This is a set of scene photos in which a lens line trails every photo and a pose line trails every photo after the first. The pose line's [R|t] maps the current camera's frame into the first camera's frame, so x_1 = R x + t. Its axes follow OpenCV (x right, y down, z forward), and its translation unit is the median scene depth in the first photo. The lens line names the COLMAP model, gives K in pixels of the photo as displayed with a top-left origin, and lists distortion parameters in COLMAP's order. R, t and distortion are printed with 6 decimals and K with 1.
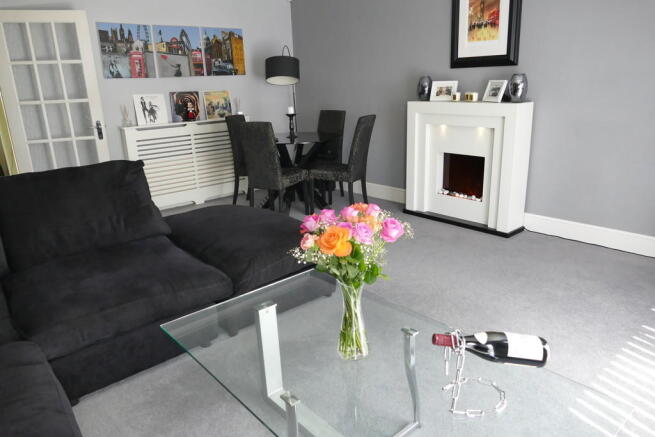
lens RADIAL K [[472.6, 0, 327.5], [0, 472.6, 218.5], [0, 0, 1]] dist [-0.000786, -0.001659]
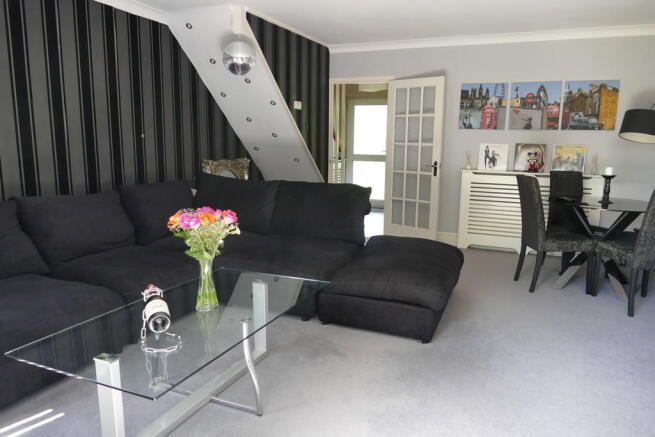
lens RADIAL K [[472.6, 0, 327.5], [0, 472.6, 218.5], [0, 0, 1]] dist [-0.000786, -0.001659]
pose [[0.431901, 0.193160, -0.880994, 0.481673], [-0.287581, 0.955306, 0.068468, -0.062536], [0.854844, 0.223786, 0.468146, 0.196395]]
